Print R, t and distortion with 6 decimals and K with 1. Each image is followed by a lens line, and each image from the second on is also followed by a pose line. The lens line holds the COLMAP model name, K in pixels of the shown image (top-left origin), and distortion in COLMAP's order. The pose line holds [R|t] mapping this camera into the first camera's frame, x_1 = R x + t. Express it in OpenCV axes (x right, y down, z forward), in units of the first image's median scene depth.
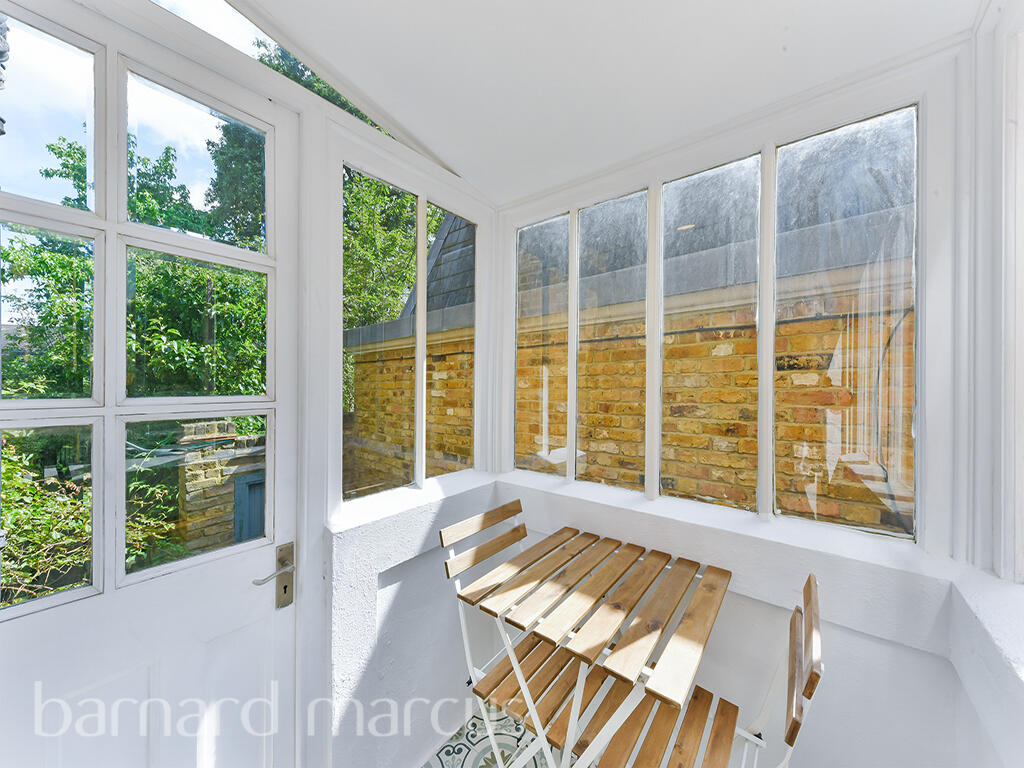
lens RADIAL K [[384.3, 0, 513.4], [0, 384.3, 380.6], [0, 0, 1]] dist [0.003817, -0.000135]
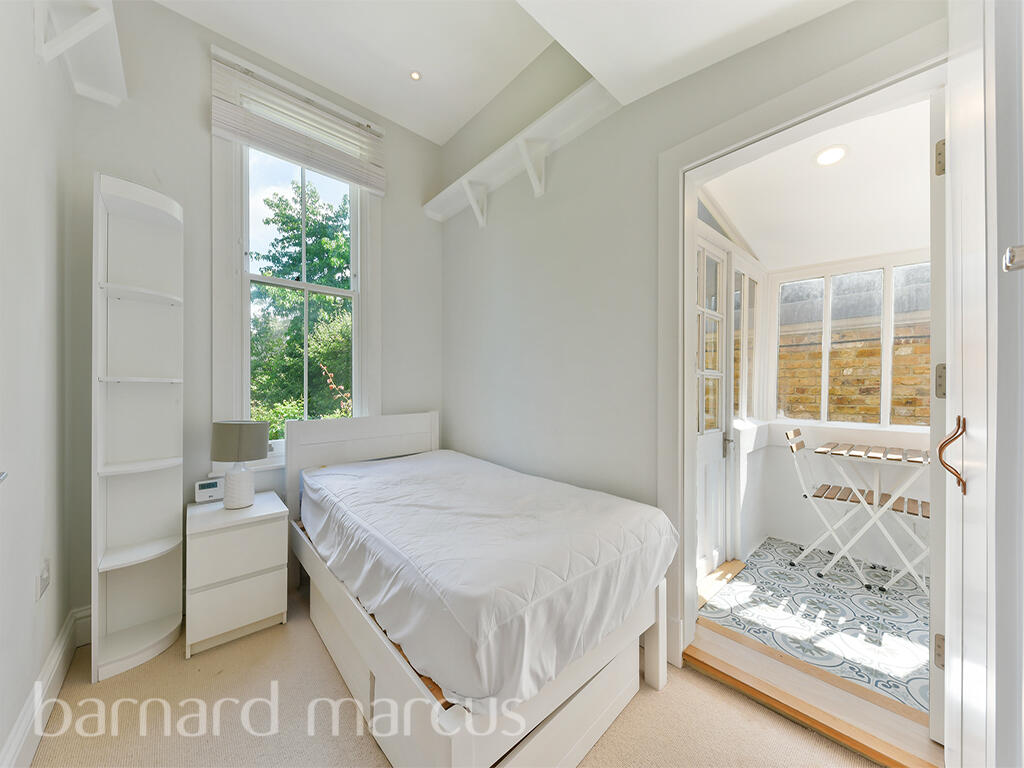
lens RADIAL K [[384.3, 0, 510.5], [0, 384.3, 386.1], [0, 0, 1]] dist [0.003817, -0.000135]
pose [[0.986549, 0.010209, -0.163144, -0.642565], [-0.009803, 0.999947, 0.003296, 0.060653], [0.163169, -0.001652, 0.986597, -0.671041]]
